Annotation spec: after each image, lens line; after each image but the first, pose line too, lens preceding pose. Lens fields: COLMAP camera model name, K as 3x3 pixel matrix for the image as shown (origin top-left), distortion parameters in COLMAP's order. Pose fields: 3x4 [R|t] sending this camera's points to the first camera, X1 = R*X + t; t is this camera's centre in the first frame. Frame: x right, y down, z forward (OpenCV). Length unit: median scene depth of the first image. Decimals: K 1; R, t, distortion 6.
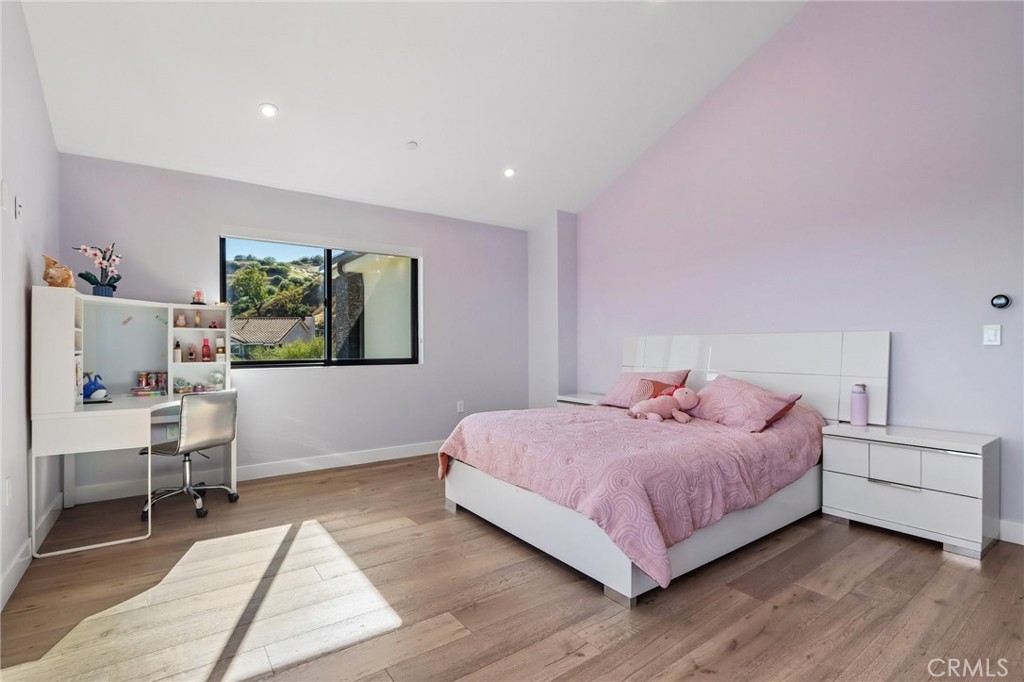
lens RADIAL K [[480.5, 0, 508.0], [0, 480.5, 348.2], [0, 0, 1]] dist [-0.007837, 0.000021]
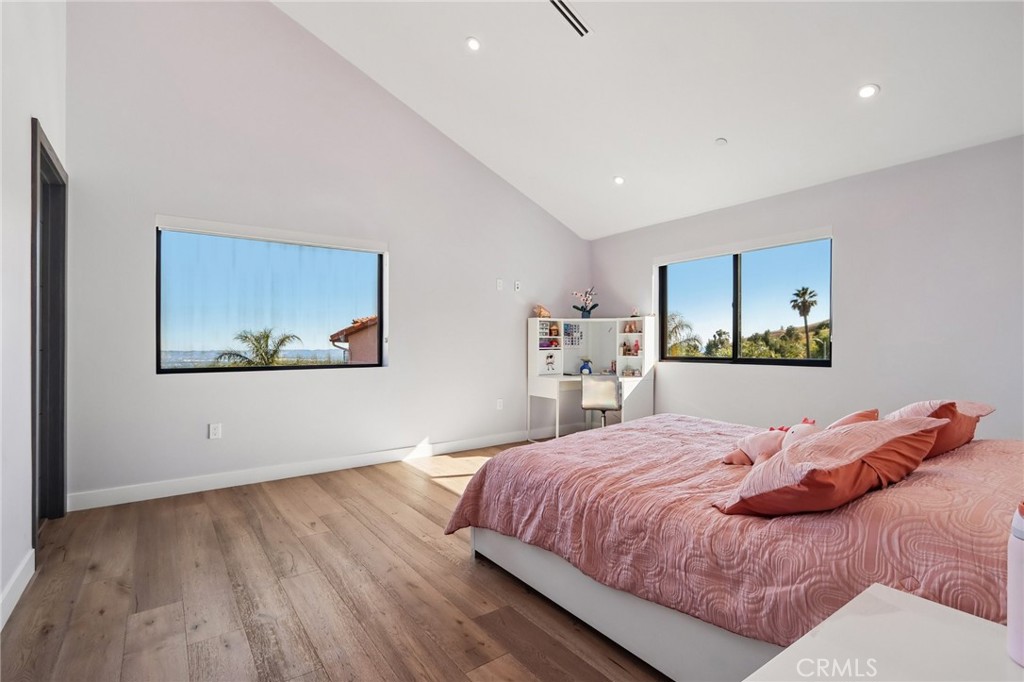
lens RADIAL K [[480.5, 0, 508.0], [0, 480.5, 348.2], [0, 0, 1]] dist [-0.007837, 0.000021]
pose [[-0.012382, 0.005628, -0.999908, 0.968715], [0.003419, 0.999979, 0.005586, -0.005271], [0.999917, -0.003350, -0.012401, 0.713053]]
